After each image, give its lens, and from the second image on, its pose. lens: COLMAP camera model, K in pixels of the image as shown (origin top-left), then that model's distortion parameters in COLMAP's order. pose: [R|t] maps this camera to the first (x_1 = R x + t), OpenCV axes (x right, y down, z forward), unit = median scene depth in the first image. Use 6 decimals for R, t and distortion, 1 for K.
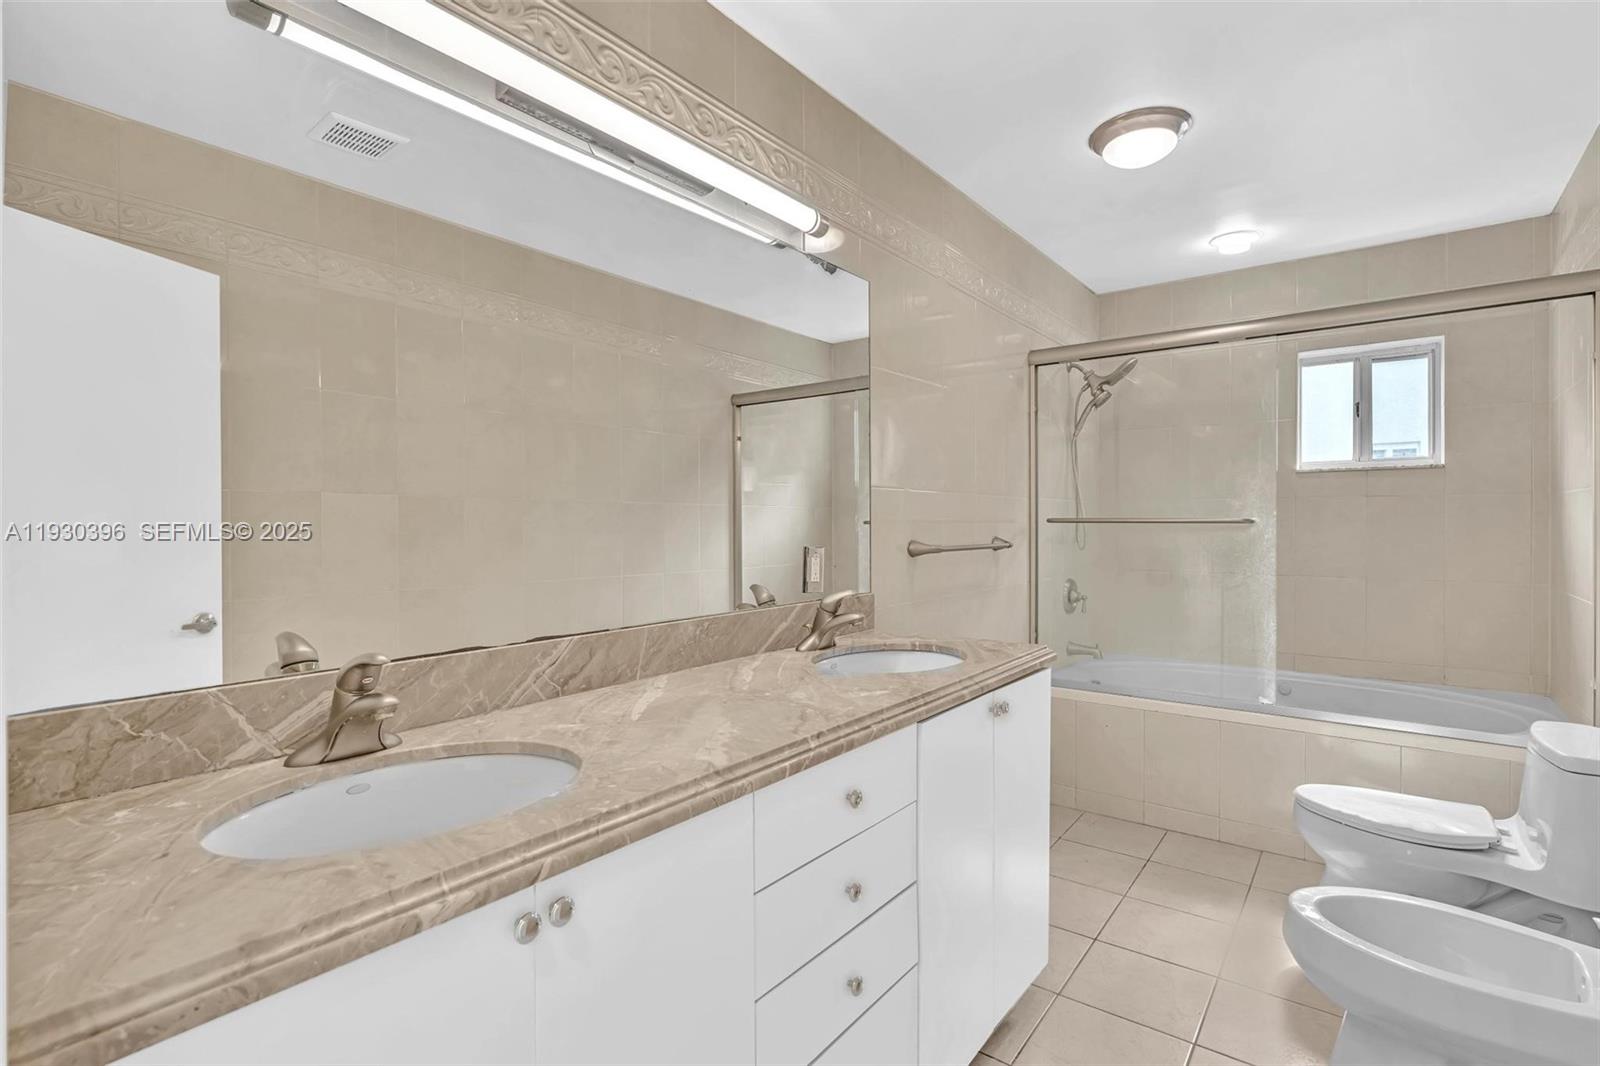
lens RADIAL K [[766.2, 0, 792.9], [0, 766.2, 516.3], [0, 0, 1]] dist [-0.003082, 0.000394]
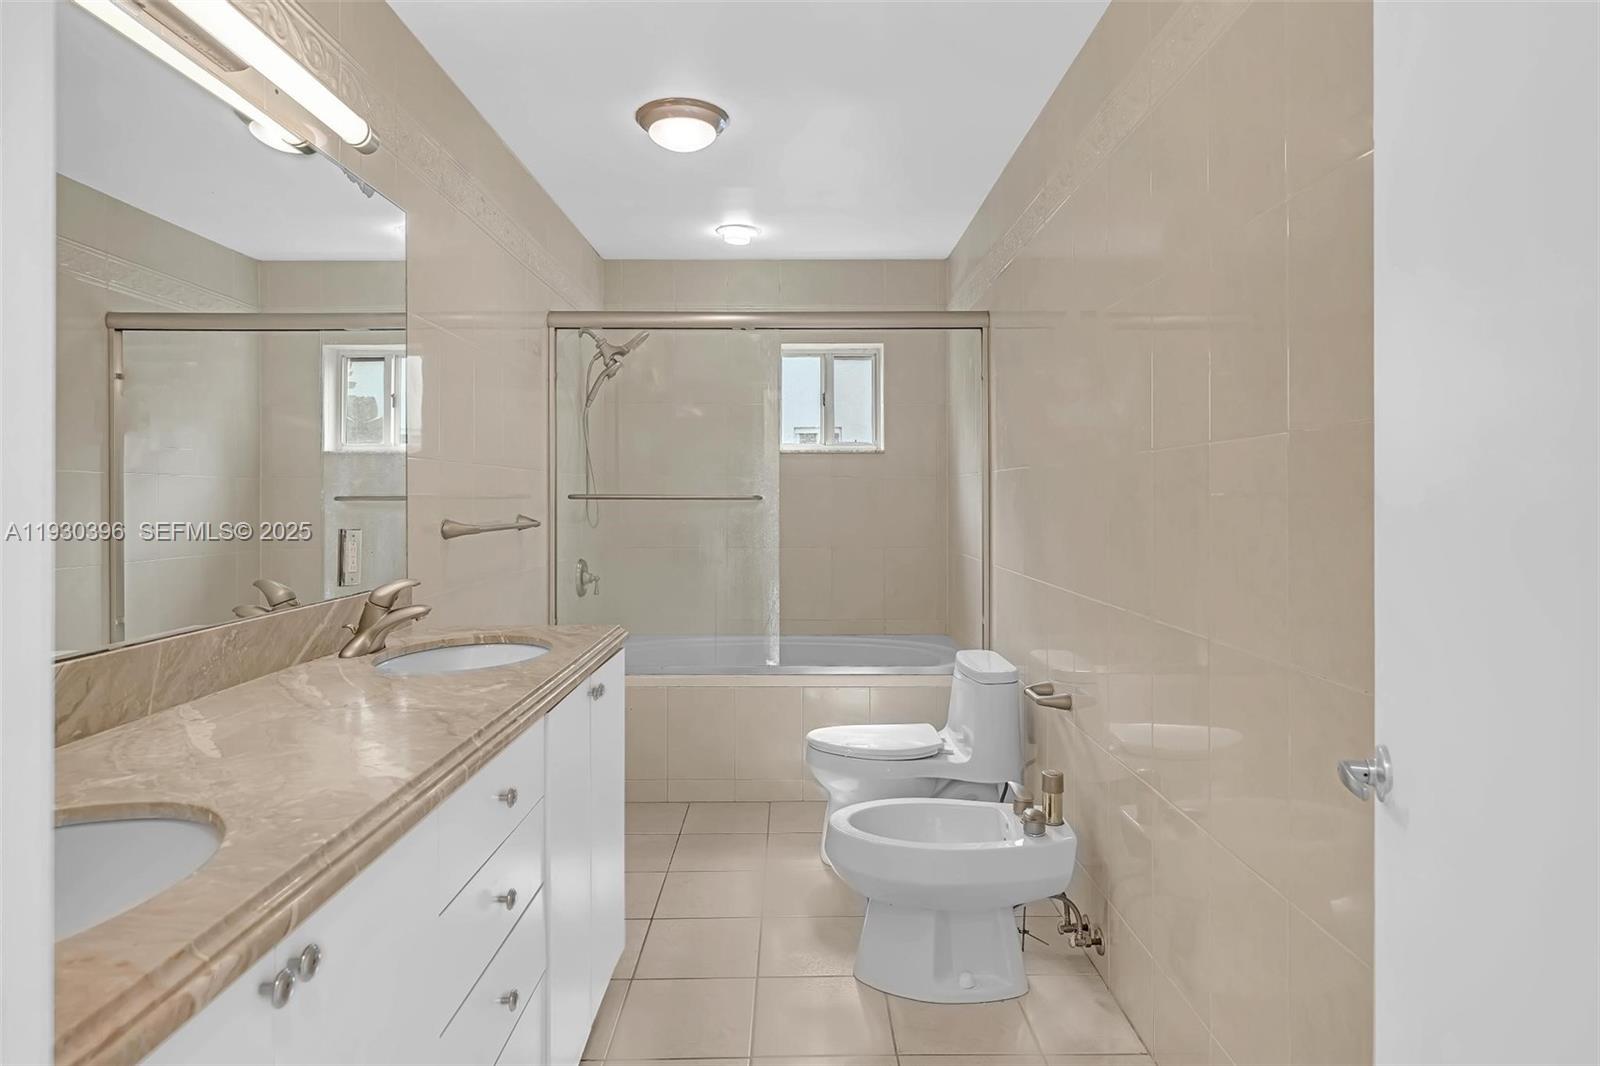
lens RADIAL K [[894.2, 0, 801.5], [0, 894.2, 474.2], [0, 0, 1]] dist [0.000138, 0.002023]
pose [[0.787466, 0.017401, 0.616112, -0.189214], [-0.005904, 0.999768, -0.020690, -0.001708], [-0.616330, 0.012656, 0.787386, -0.045000]]
